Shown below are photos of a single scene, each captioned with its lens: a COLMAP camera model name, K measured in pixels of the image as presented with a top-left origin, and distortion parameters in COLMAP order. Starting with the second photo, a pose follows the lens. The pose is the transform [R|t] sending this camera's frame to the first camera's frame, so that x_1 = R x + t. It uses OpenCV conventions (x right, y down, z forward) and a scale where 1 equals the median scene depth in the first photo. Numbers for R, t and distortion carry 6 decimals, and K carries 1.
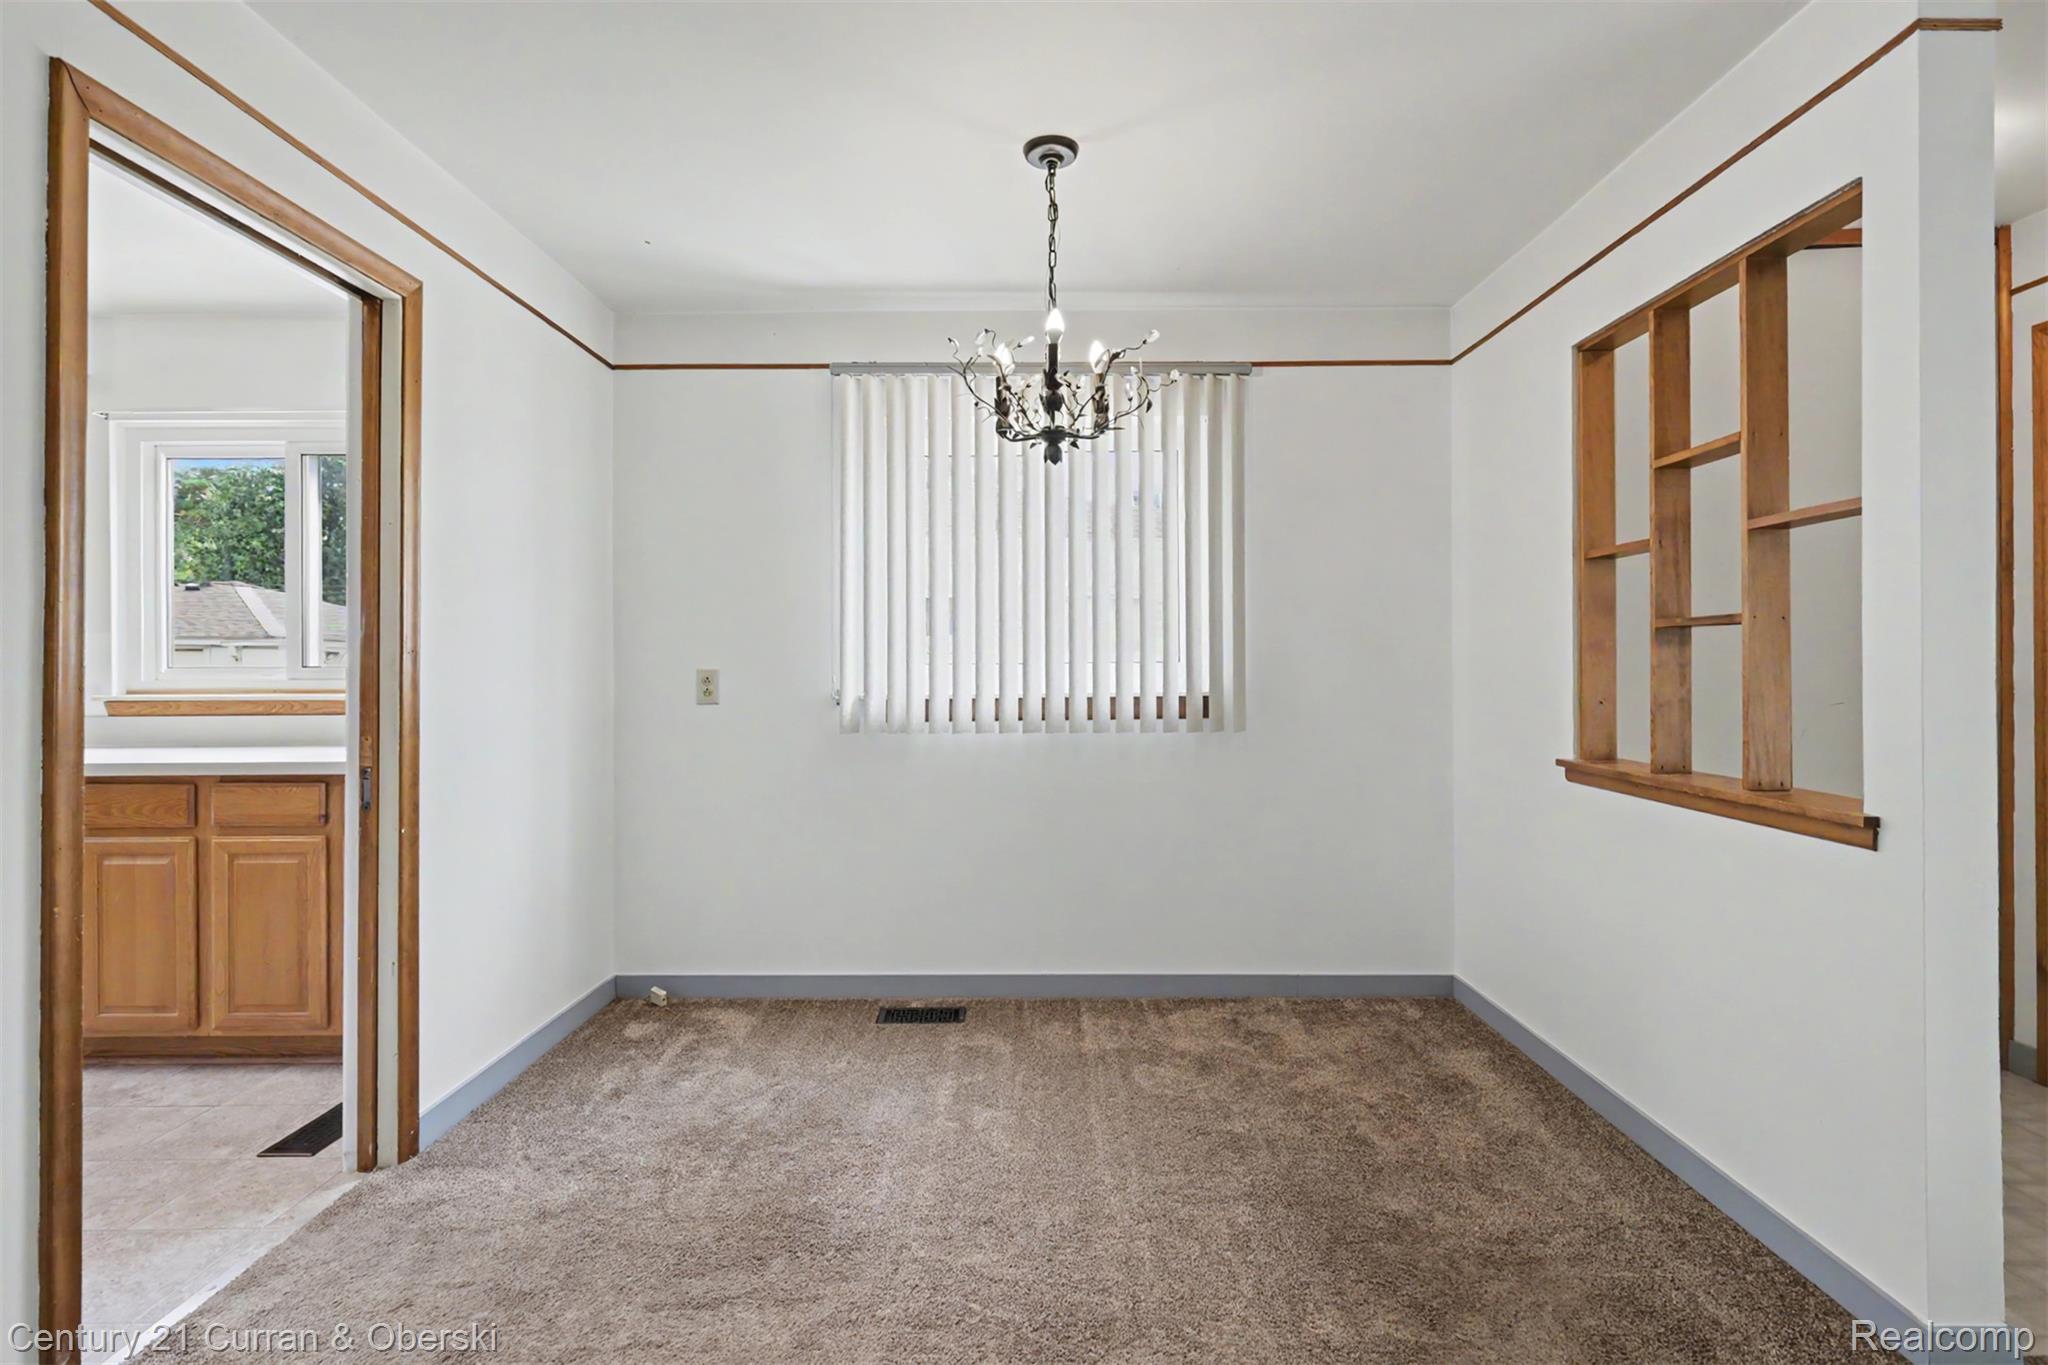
lens RADIAL K [[979.5, 0, 1025.2], [0, 979.5, 663.1], [0, 0, 1]] dist [0.003927, -0.001042]
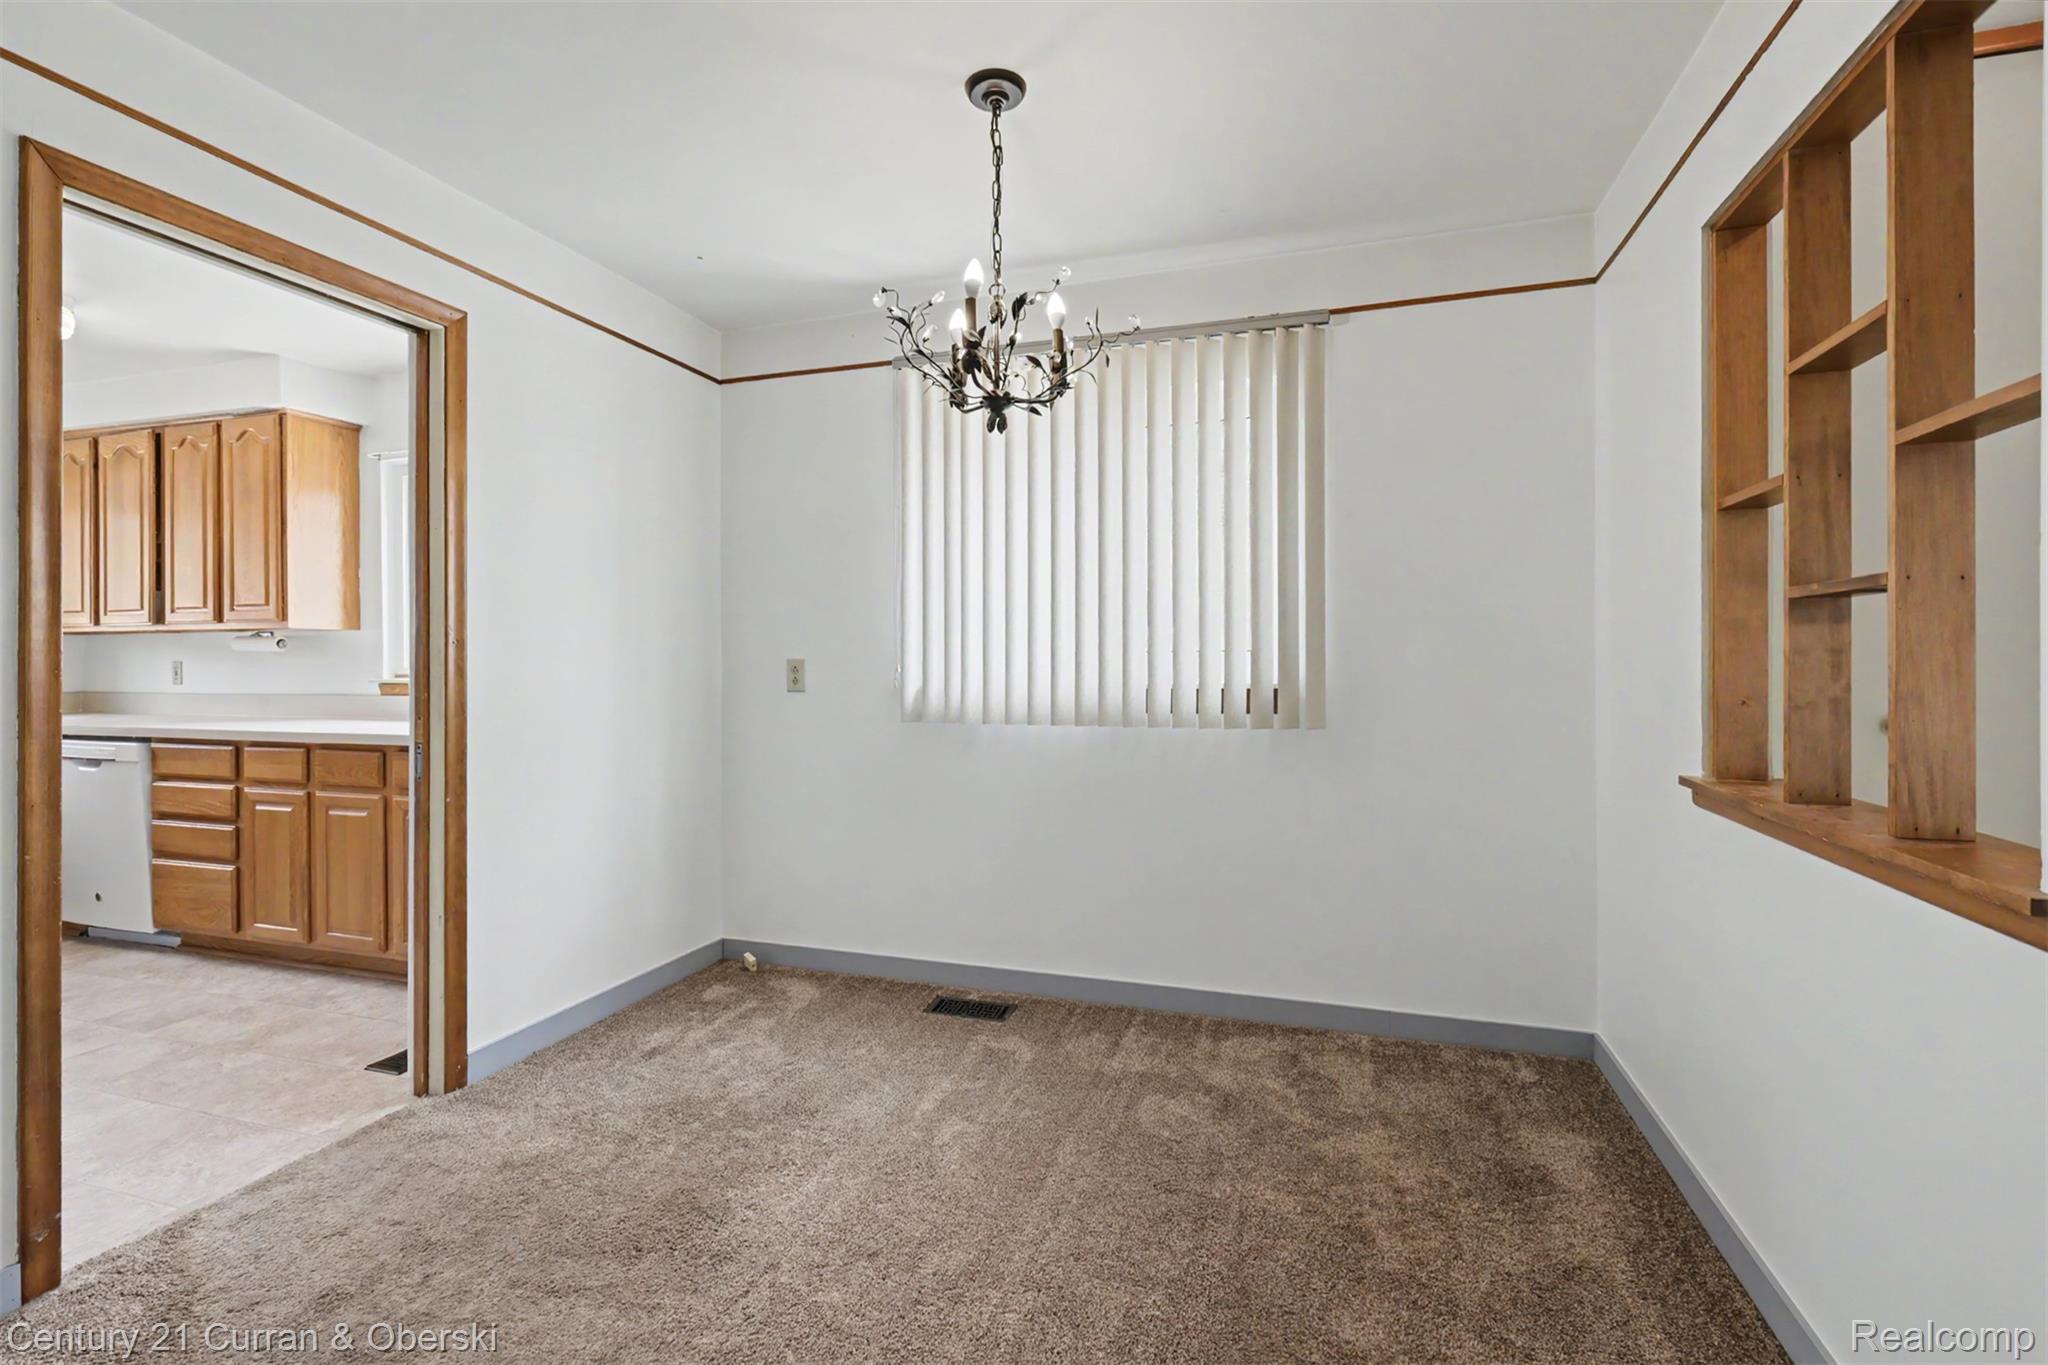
lens RADIAL K [[907.6, 0, 1028.6], [0, 907.6, 661.8], [0, 0, 1]] dist [0.004377, -0.000304]
pose [[0.953243, 0.001757, -0.302200, 0.277245], [0.000407, 0.999975, 0.007097, 0.003755], [0.302205, -0.006888, 0.953218, 0.177979]]
